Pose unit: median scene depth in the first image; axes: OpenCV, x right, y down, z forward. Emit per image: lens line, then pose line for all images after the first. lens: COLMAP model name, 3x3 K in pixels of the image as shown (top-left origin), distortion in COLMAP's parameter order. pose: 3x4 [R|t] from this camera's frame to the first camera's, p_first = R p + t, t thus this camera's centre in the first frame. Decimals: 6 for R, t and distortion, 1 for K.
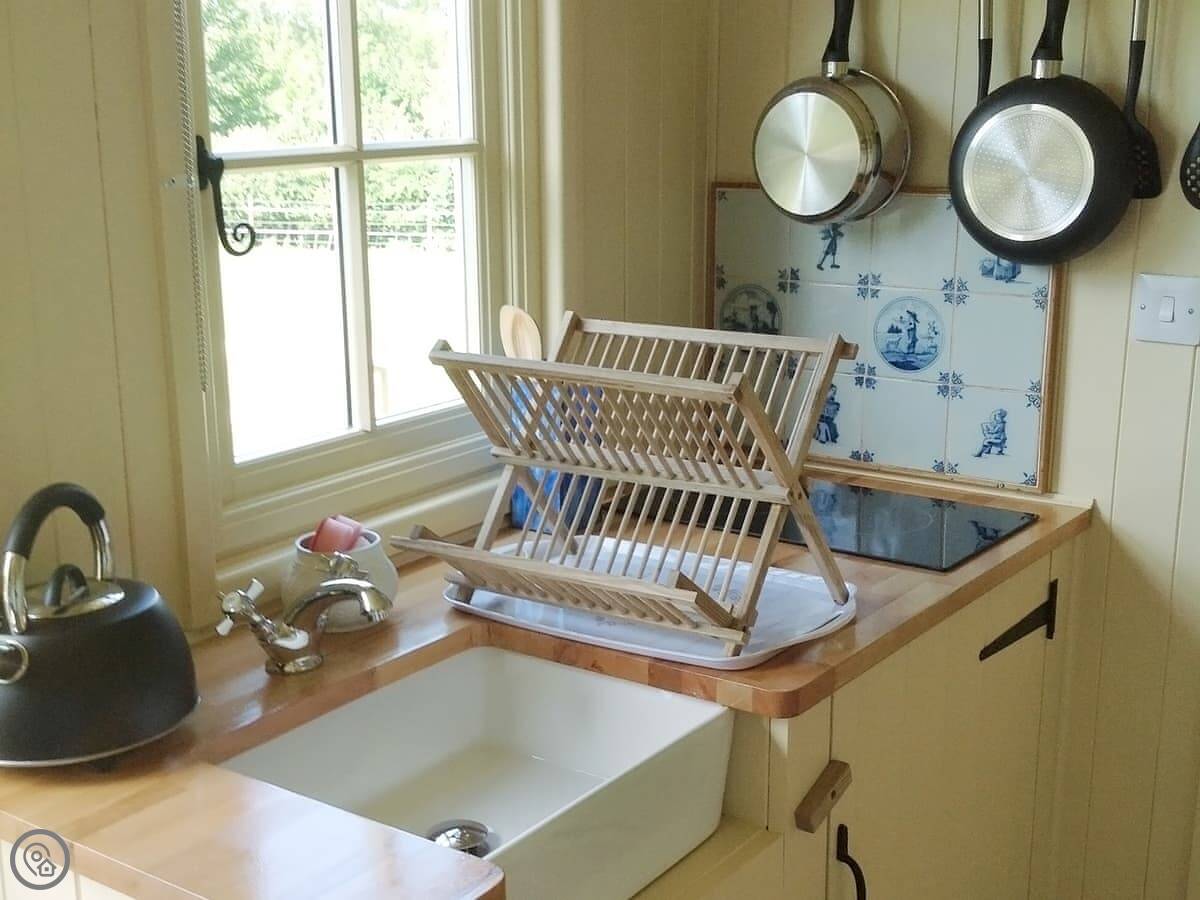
lens RADIAL K [[1527.2, 0, 600.7], [0, 1527.2, 453.9], [0, 0, 1]] dist [0.031894, 0.000000]
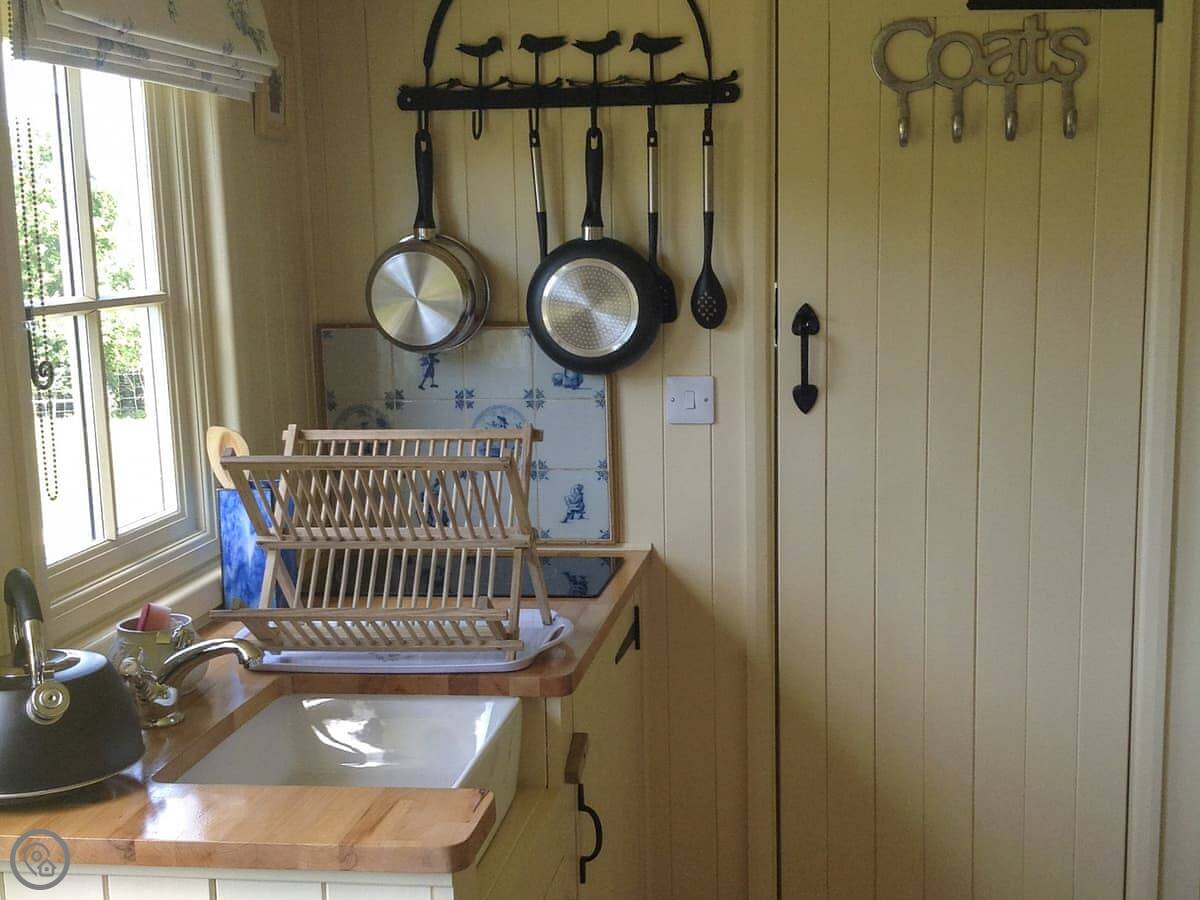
lens RADIAL K [[1527.2, 0, 570.2], [0, 1527.2, 452.8], [0, 0, 1]] dist [0.031894, 0.000000]
pose [[0.887090, -0.066974, 0.456712, -0.349201], [0.114281, 0.990481, -0.076724, 0.044596], [-0.447226, 0.120254, 0.886300, -0.173945]]
